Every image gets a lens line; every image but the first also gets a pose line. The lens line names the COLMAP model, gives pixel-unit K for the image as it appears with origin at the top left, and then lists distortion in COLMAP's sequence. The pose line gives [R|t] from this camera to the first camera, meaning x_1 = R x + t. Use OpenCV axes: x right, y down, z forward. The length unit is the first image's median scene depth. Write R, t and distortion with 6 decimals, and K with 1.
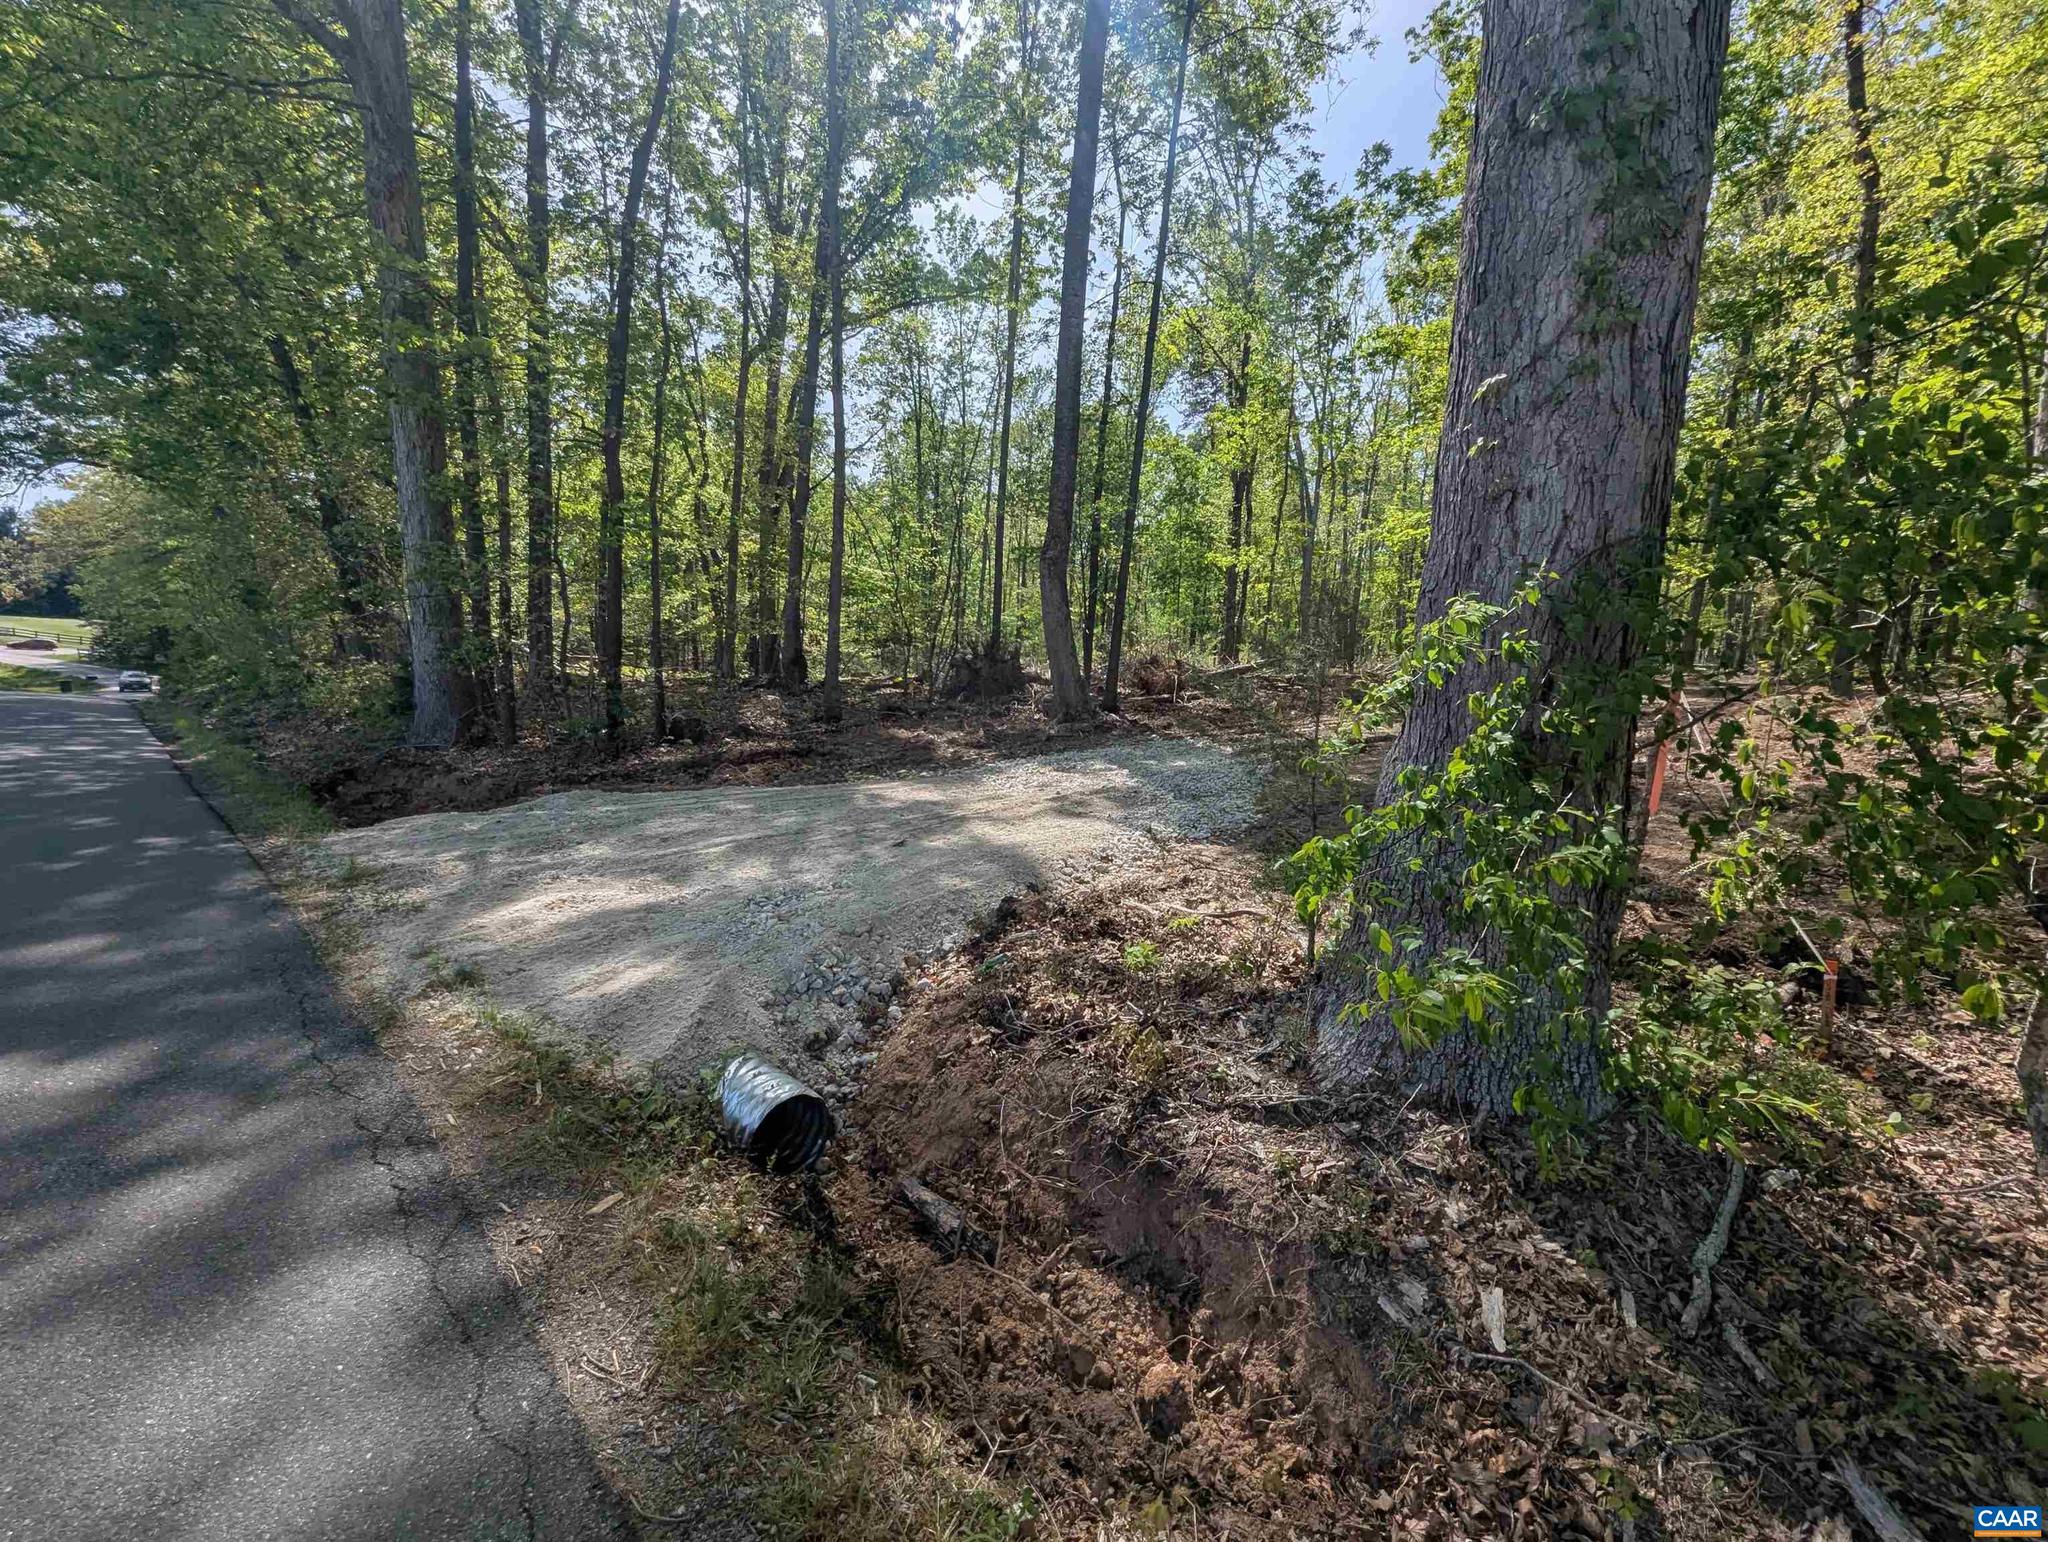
lens RADIAL K [[821.1, 0, 1025.5], [0, 821.1, 787.3], [0, 0, 1]] dist [-0.003569, 0.000266]
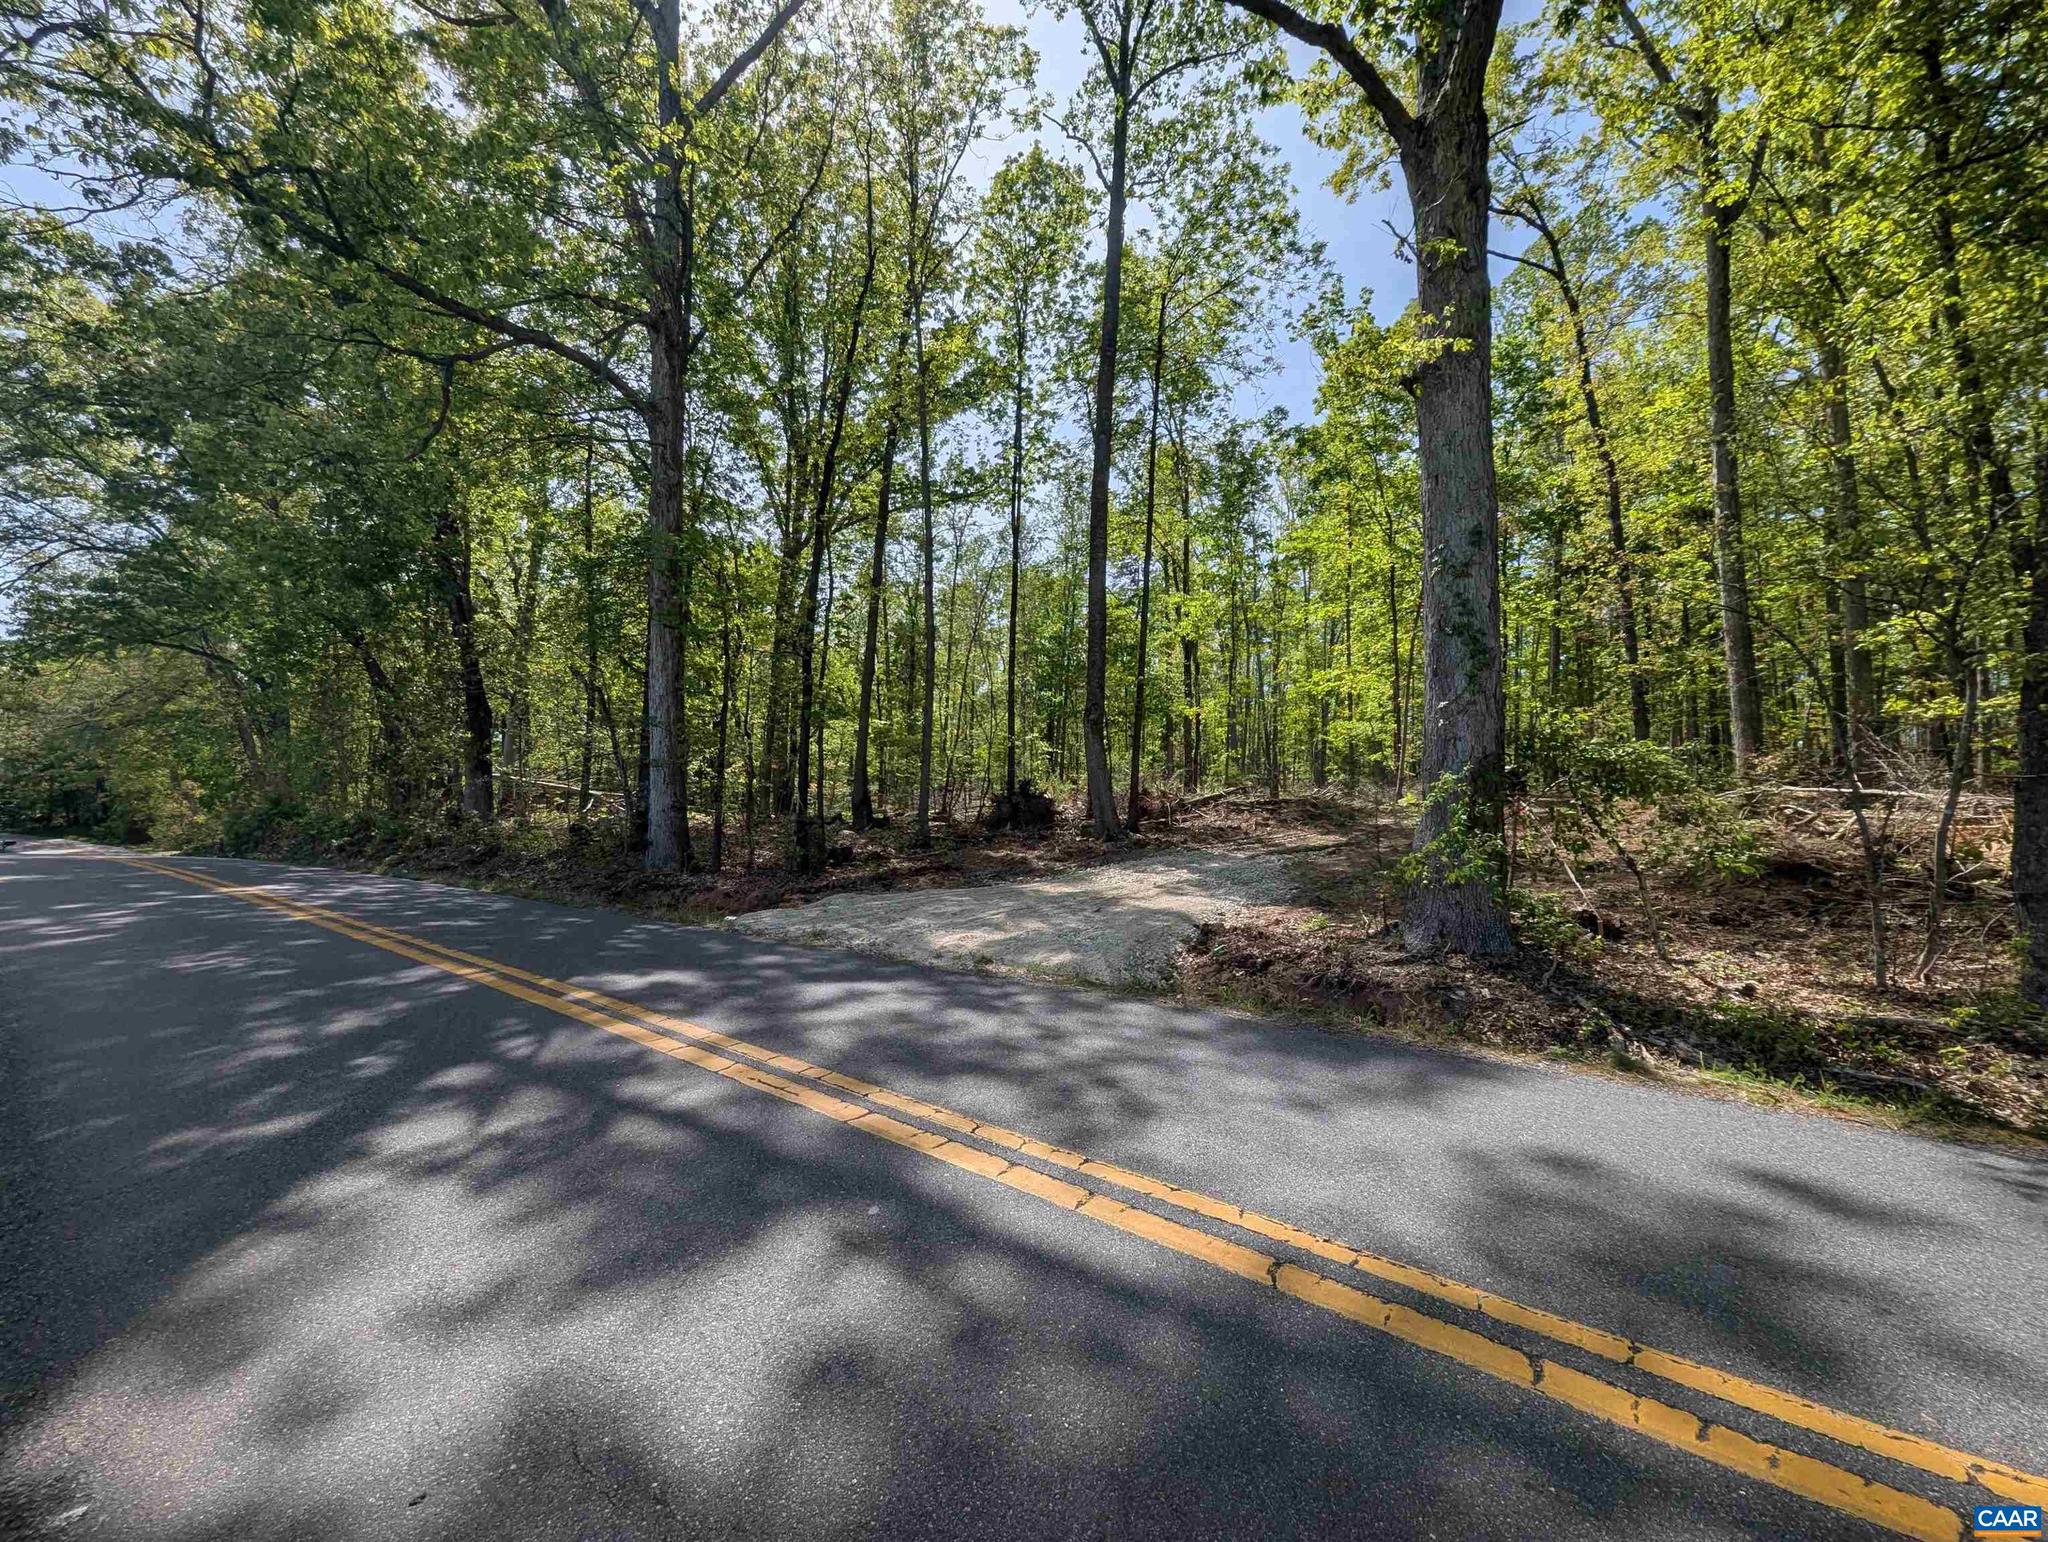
lens RADIAL K [[821.1, 0, 1033.1], [0, 821.1, 776.3], [0, 0, 1]] dist [-0.003569, 0.000266]
pose [[0.994384, -0.029658, 0.101589, -0.173657], [0.046755, 0.984282, -0.170303, 0.031011], [-0.094942, 0.174097, 0.980141, -0.247230]]
